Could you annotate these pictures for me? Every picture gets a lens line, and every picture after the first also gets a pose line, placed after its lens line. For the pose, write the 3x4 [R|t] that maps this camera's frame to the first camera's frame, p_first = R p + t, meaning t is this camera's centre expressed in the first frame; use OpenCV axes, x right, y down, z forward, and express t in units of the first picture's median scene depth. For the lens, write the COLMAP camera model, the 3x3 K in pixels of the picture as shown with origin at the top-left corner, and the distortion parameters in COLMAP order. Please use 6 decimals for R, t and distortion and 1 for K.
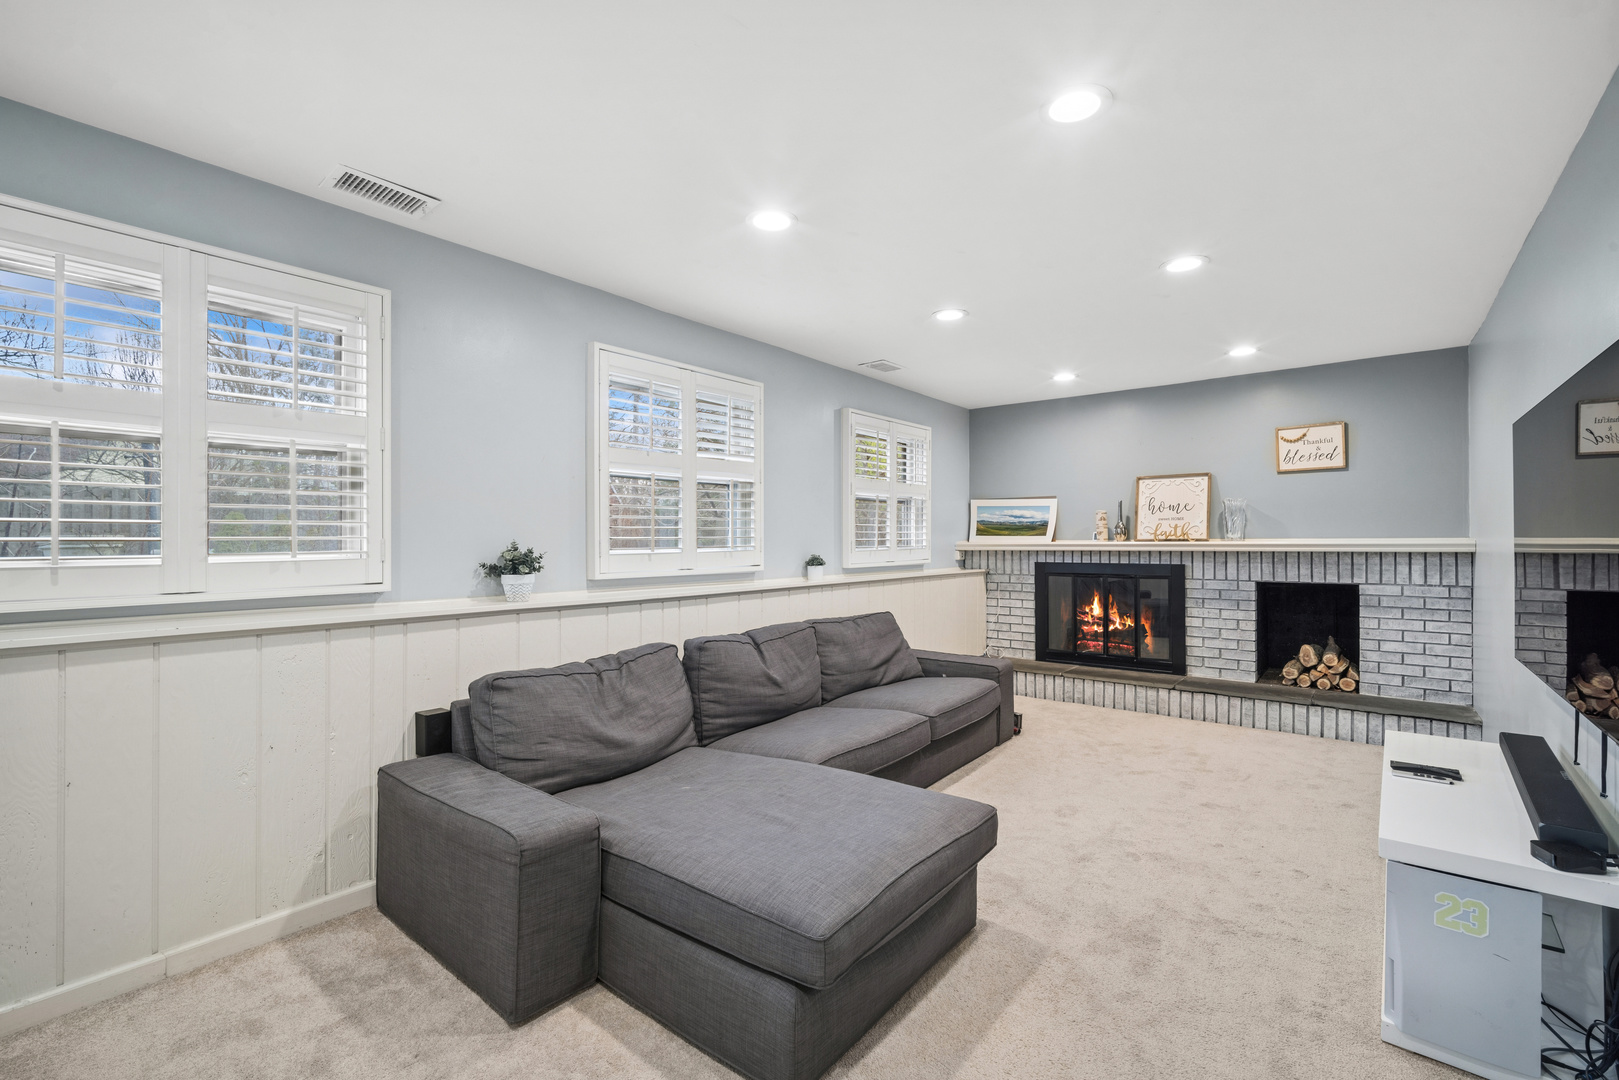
lens RADIAL K [[702.4, 0, 808.5], [0, 702.4, 537.0], [0, 0, 1]] dist [-0.005294, -0.000396]
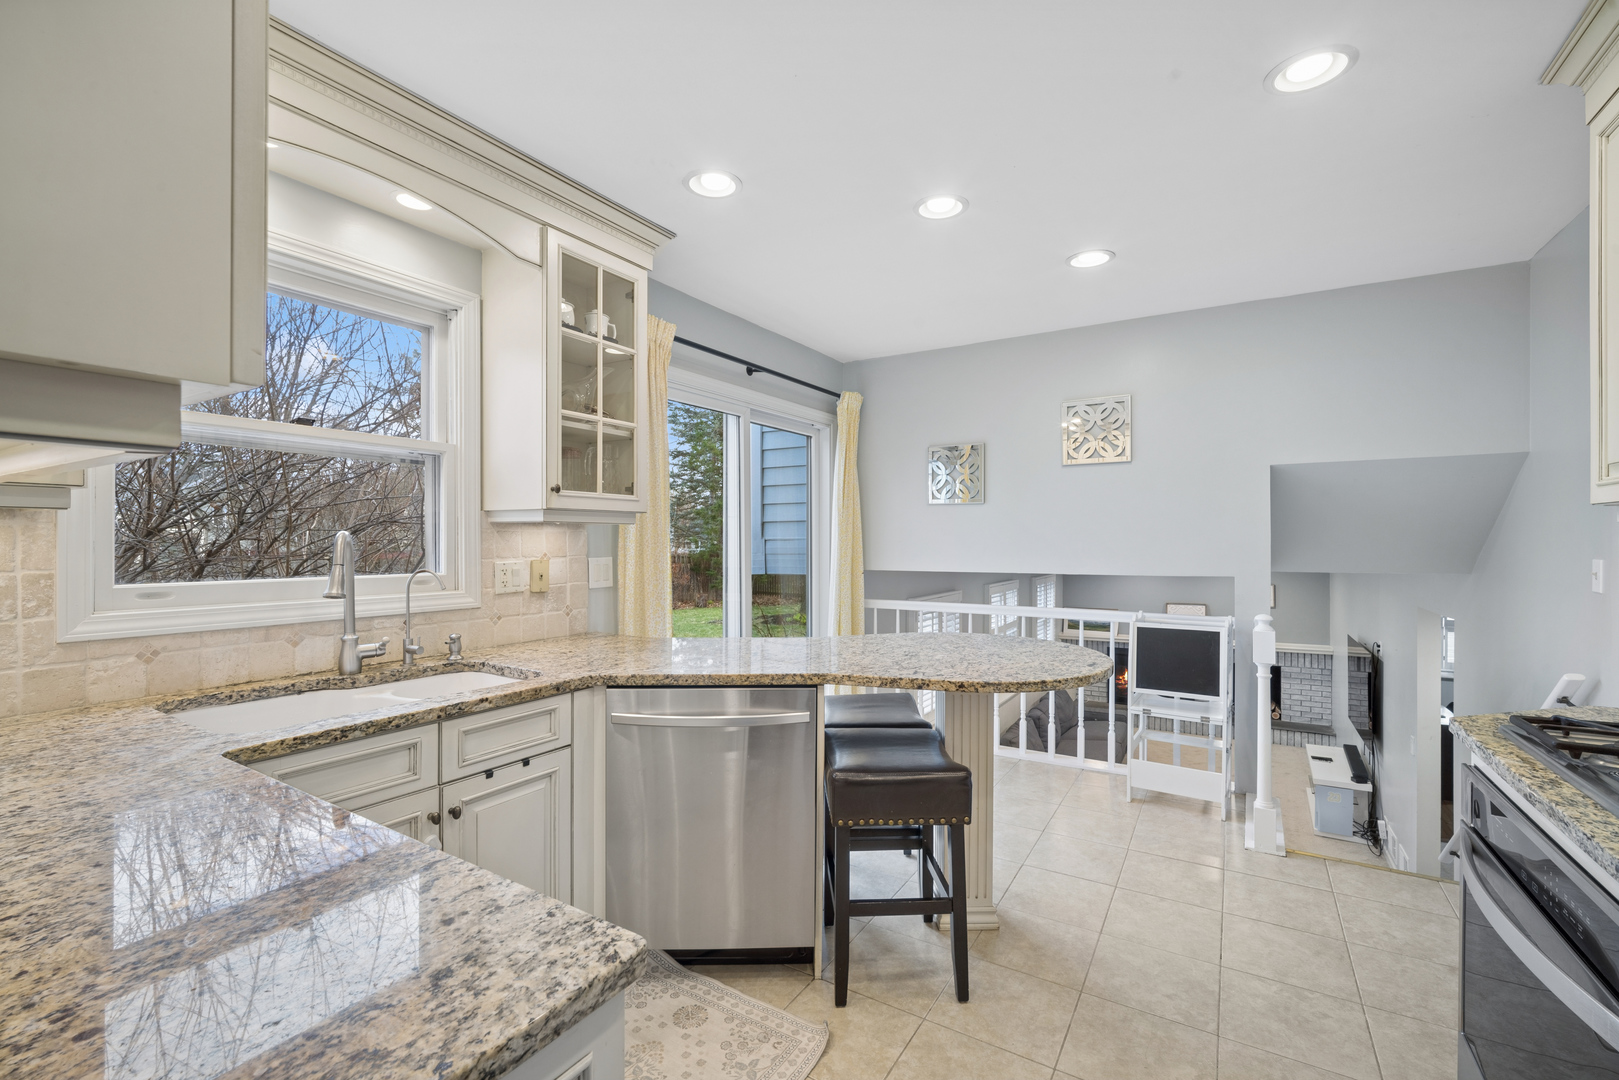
lens RADIAL K [[702.4, 0, 811.4], [0, 702.4, 541.6], [0, 0, 1]] dist [-0.005294, -0.000396]
pose [[0.991267, -0.002466, 0.131848, -0.922084], [0.002477, 0.999997, 0.000081, -0.330404], [-0.131848, 0.000247, 0.991270, -0.926966]]
